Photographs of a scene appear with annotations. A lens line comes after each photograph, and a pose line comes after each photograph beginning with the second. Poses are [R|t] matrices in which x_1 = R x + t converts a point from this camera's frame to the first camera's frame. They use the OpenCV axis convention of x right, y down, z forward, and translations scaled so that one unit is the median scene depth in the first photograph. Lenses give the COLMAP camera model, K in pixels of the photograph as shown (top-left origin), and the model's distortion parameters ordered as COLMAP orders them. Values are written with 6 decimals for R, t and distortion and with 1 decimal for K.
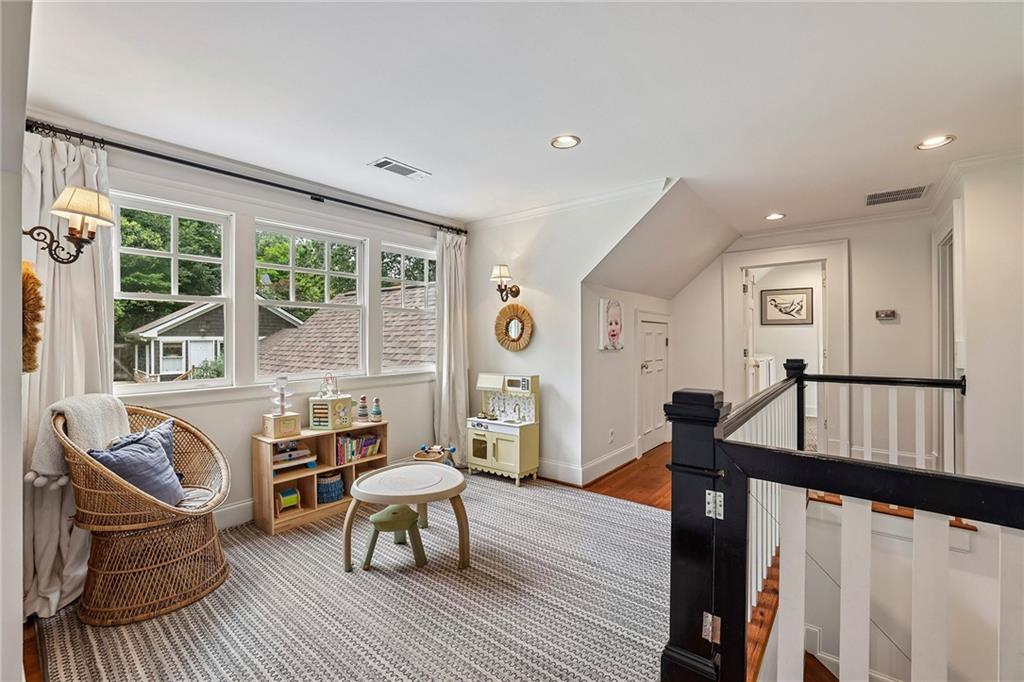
lens RADIAL K [[438.6, 0, 507.8], [0, 438.6, 340.6], [0, 0, 1]] dist [-0.019471, -0.000011]
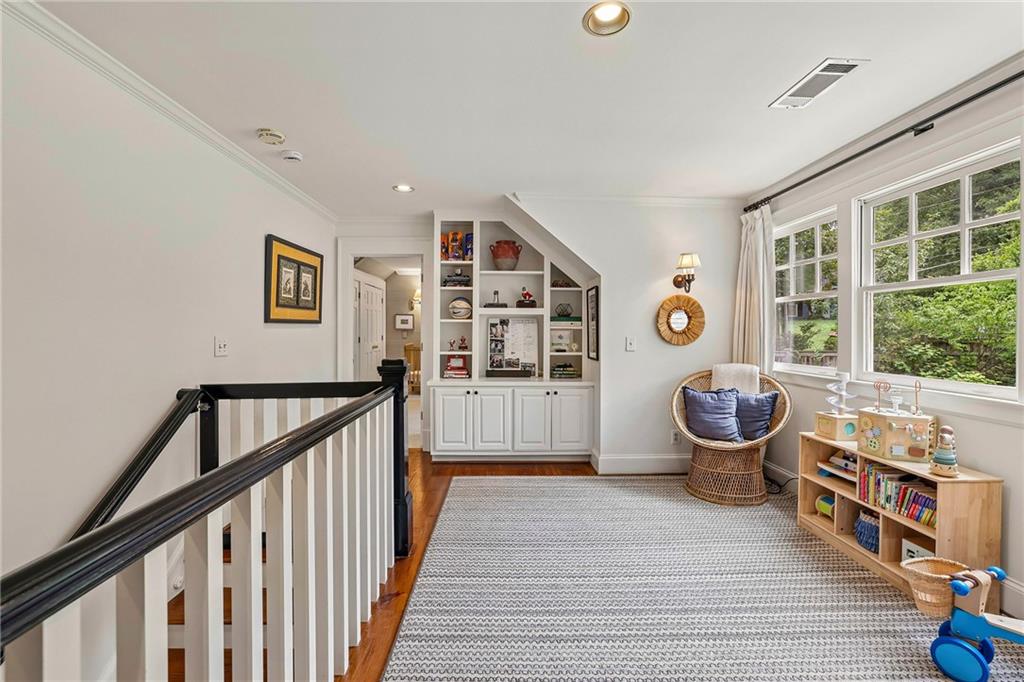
lens RADIAL K [[438.6, 0, 507.8], [0, 438.6, 340.6], [0, 0, 1]] dist [-0.019471, -0.000011]
pose [[-0.757863, 0.013914, -0.652266, 0.518415], [-0.003554, 0.999670, 0.025453, -0.003136], [0.652405, 0.021608, -0.757563, 1.099245]]
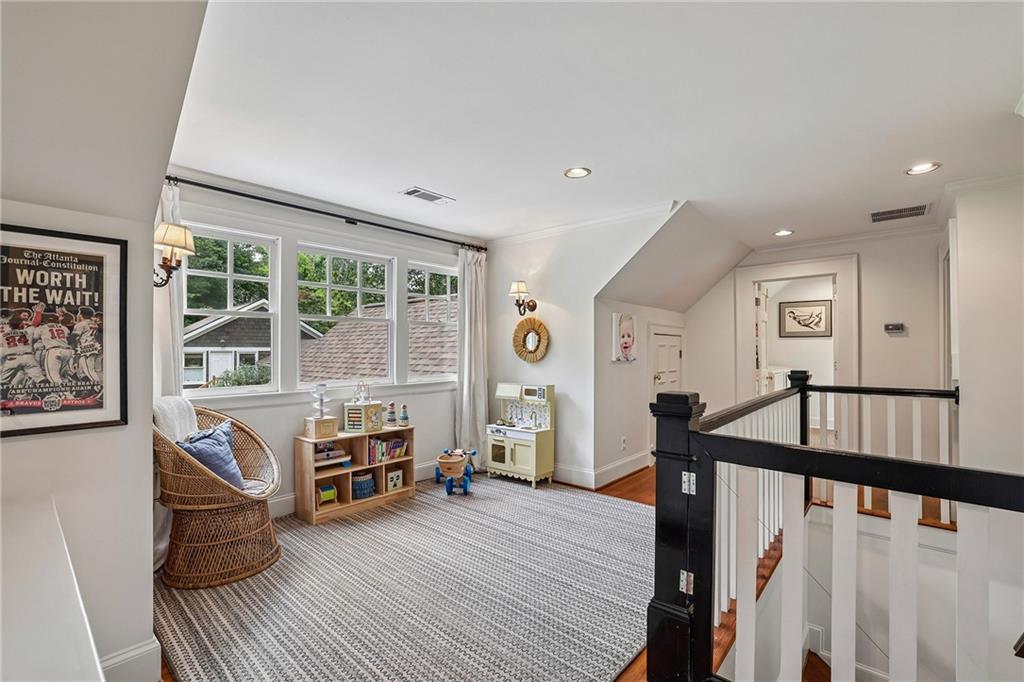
lens RADIAL K [[453.1, 0, 510.4], [0, 453.1, 349.7], [0, 0, 1]] dist [-0.018170, 0.000201]
pose [[0.999411, 0.002890, -0.034204, 0.002529], [-0.003093, 0.999978, -0.005865, 0.001156], [0.034187, 0.005967, 0.999398, -0.119807]]
